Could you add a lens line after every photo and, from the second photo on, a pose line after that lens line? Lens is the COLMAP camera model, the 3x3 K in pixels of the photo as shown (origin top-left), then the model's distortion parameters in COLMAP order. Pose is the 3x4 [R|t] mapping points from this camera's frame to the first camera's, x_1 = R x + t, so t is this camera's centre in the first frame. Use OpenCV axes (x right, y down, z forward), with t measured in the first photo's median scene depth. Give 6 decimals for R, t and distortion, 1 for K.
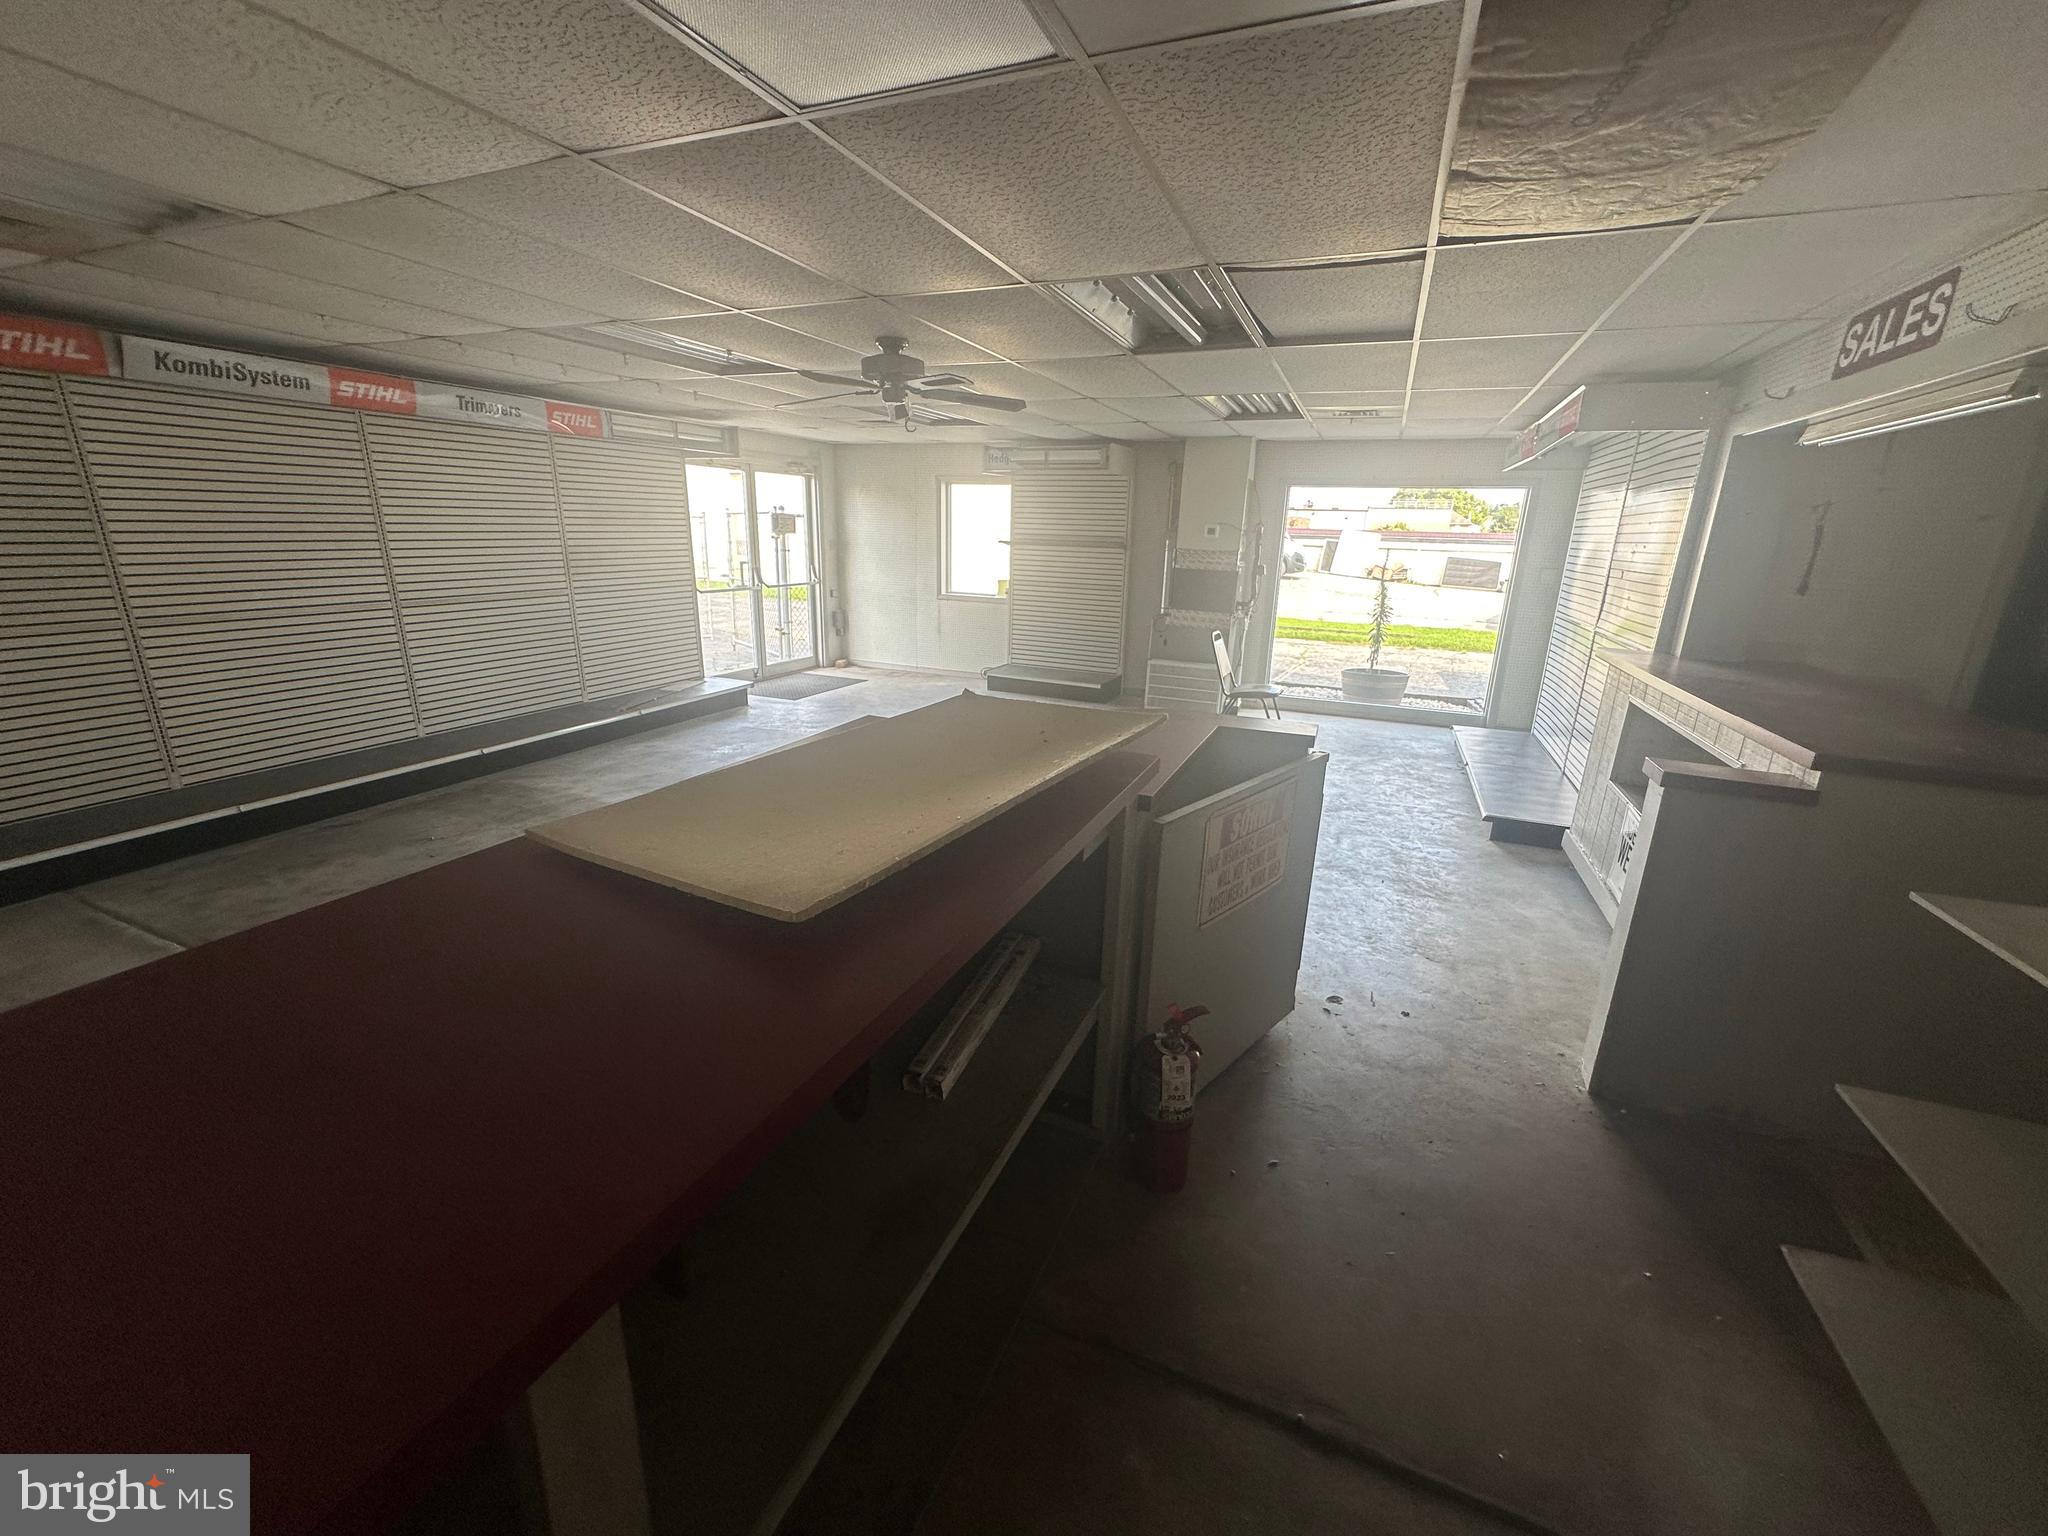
lens RADIAL K [[814.7, 0, 1024.0], [0, 814.7, 768.0], [0, 0, 1]] dist [-0.003173, 0.000133]
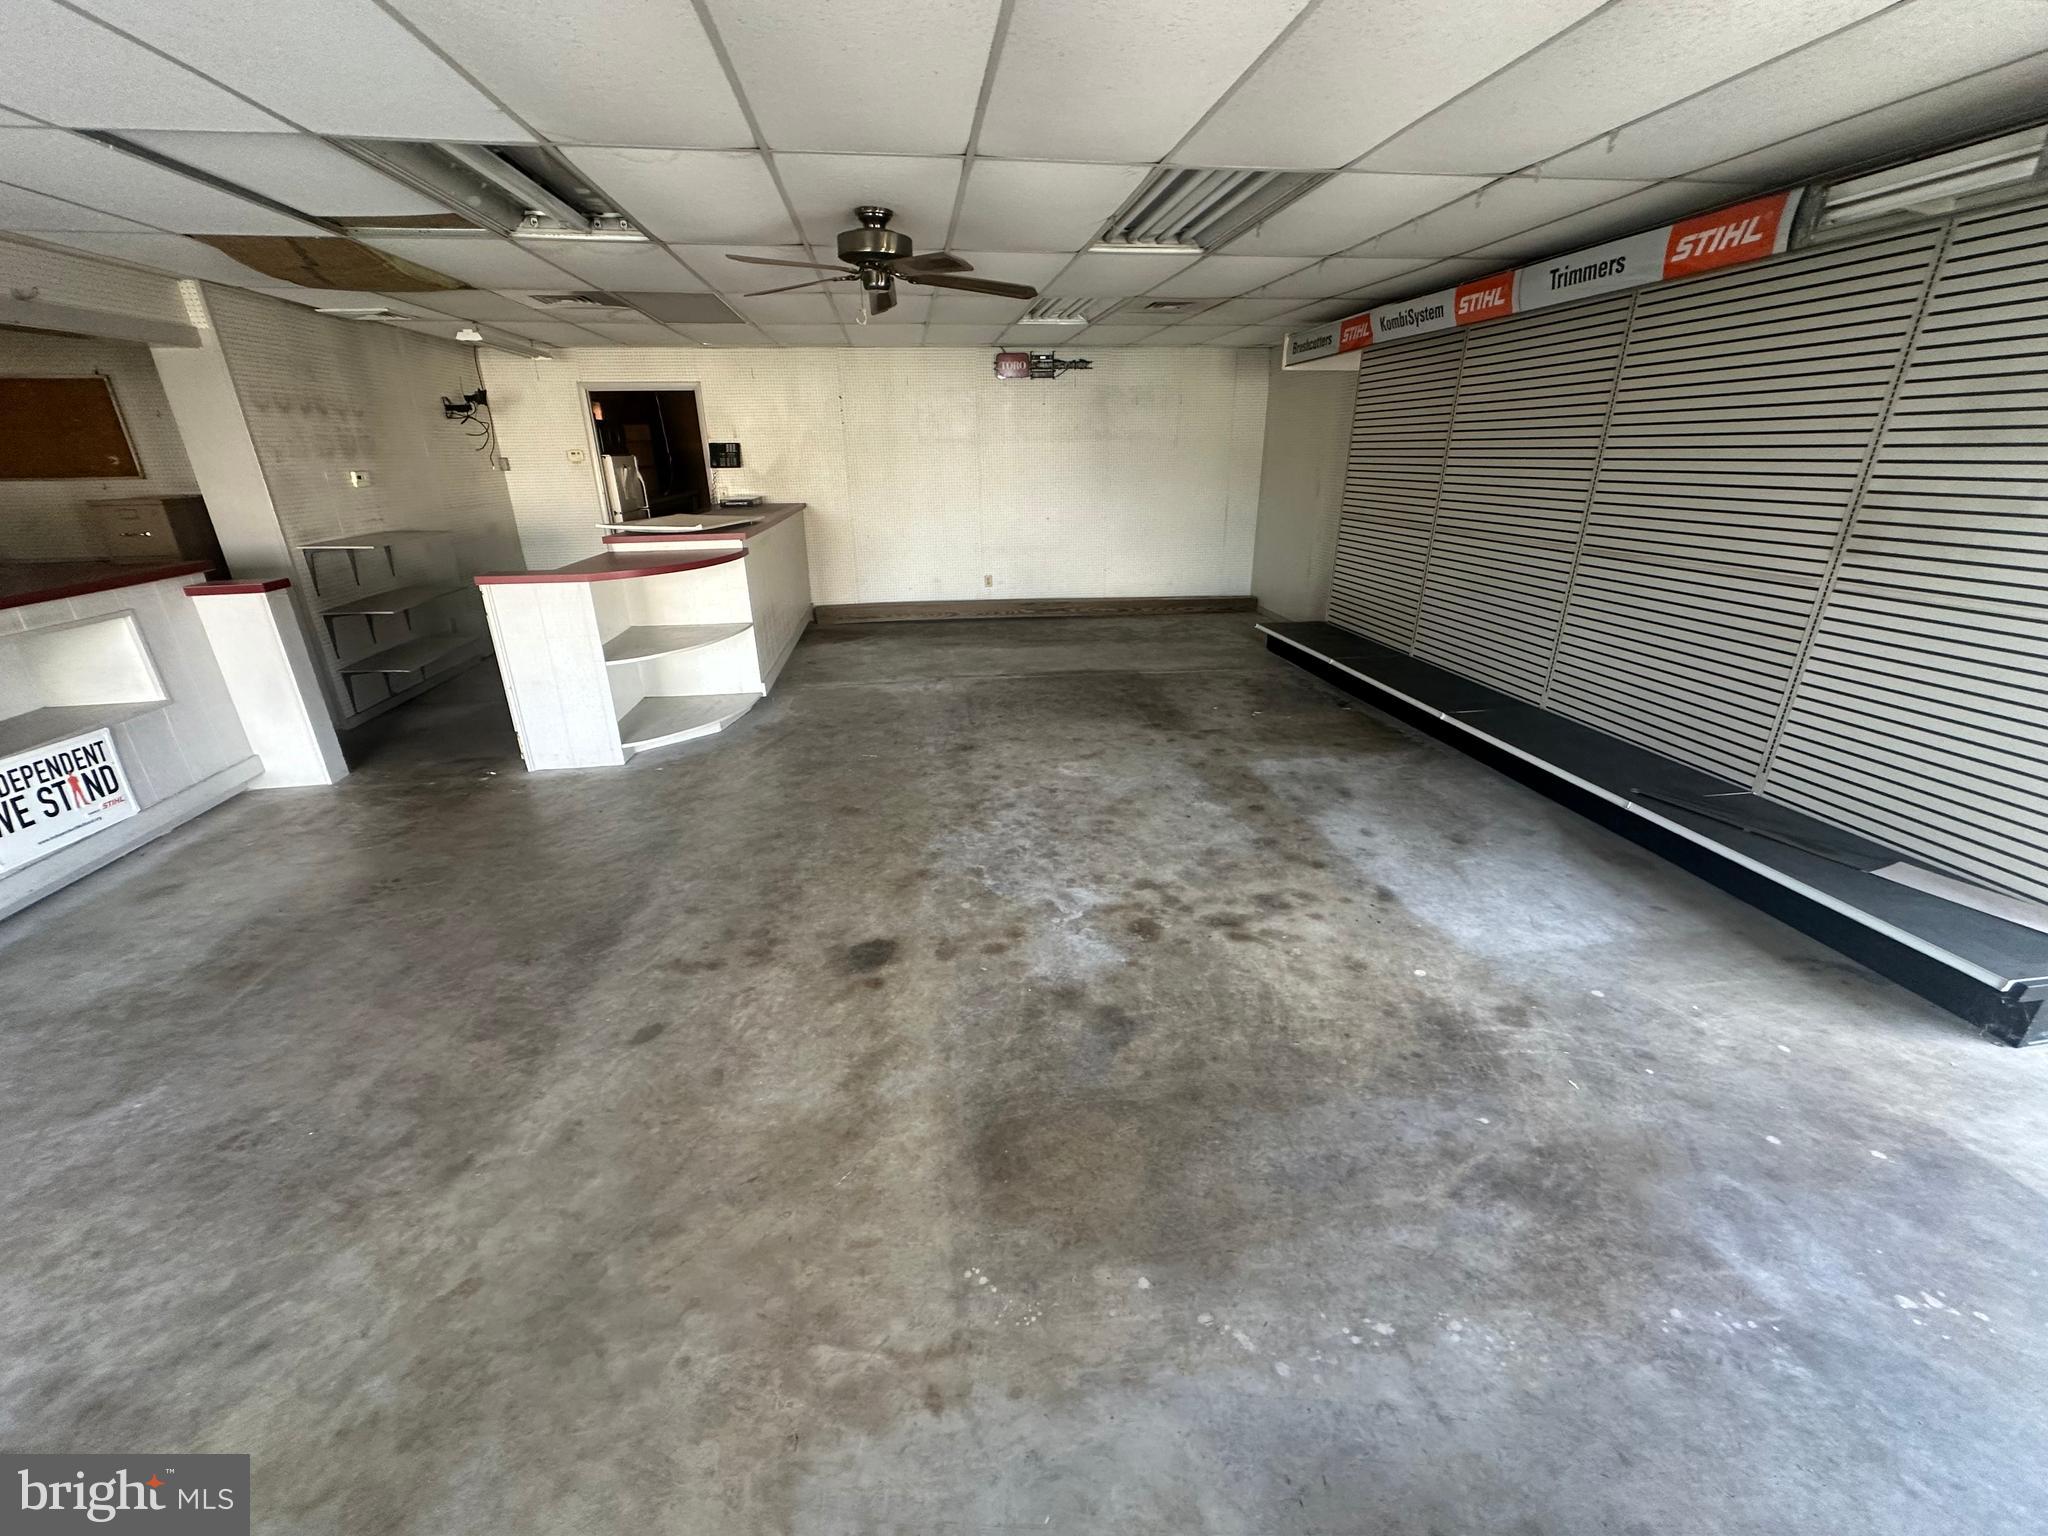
lens RADIAL K [[814.7, 0, 1024.0], [0, 814.7, 768.0], [0, 0, 1]] dist [-0.003173, 0.000133]
pose [[-0.851849, 0.176647, -0.493101, 0.162189], [-0.160704, 0.807869, 0.567030, -0.414374], [0.498525, 0.562267, -0.659794, 1.439803]]
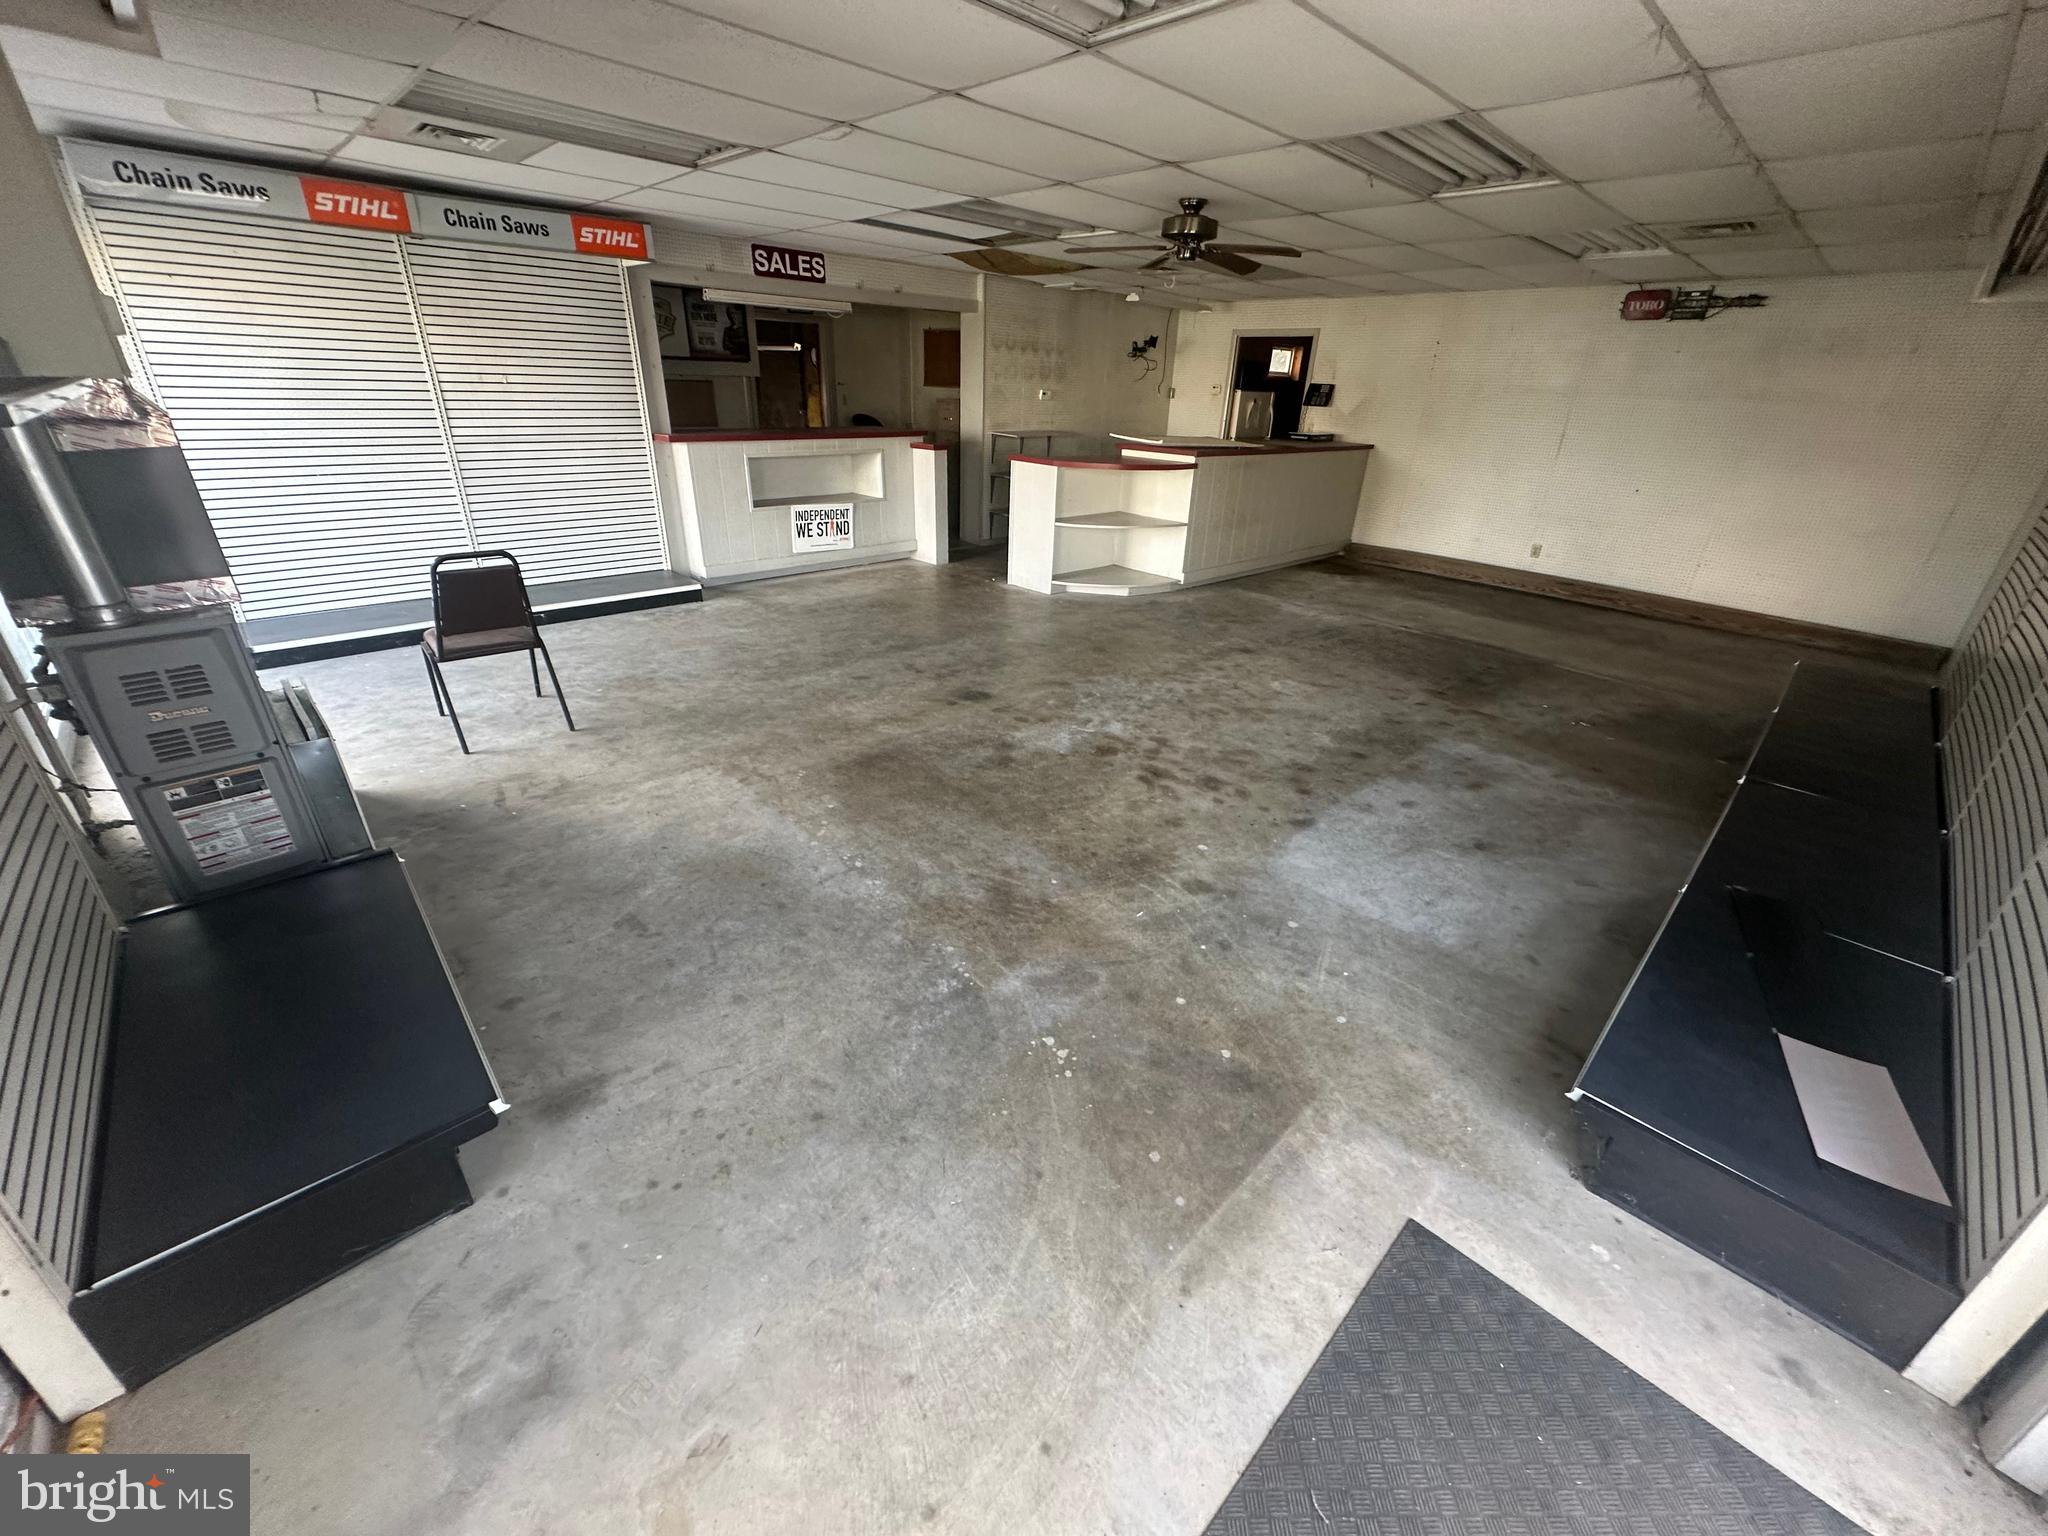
lens RADIAL K [[814.7, 0, 1024.0], [0, 814.7, 768.0], [0, 0, 1]] dist [-0.003173, 0.000133]
pose [[-0.921797, -0.218168, 0.320457, -0.353771], [0.052183, 0.749267, 0.660209, -0.510765], [-0.384144, 0.625301, -0.679288, 1.730233]]
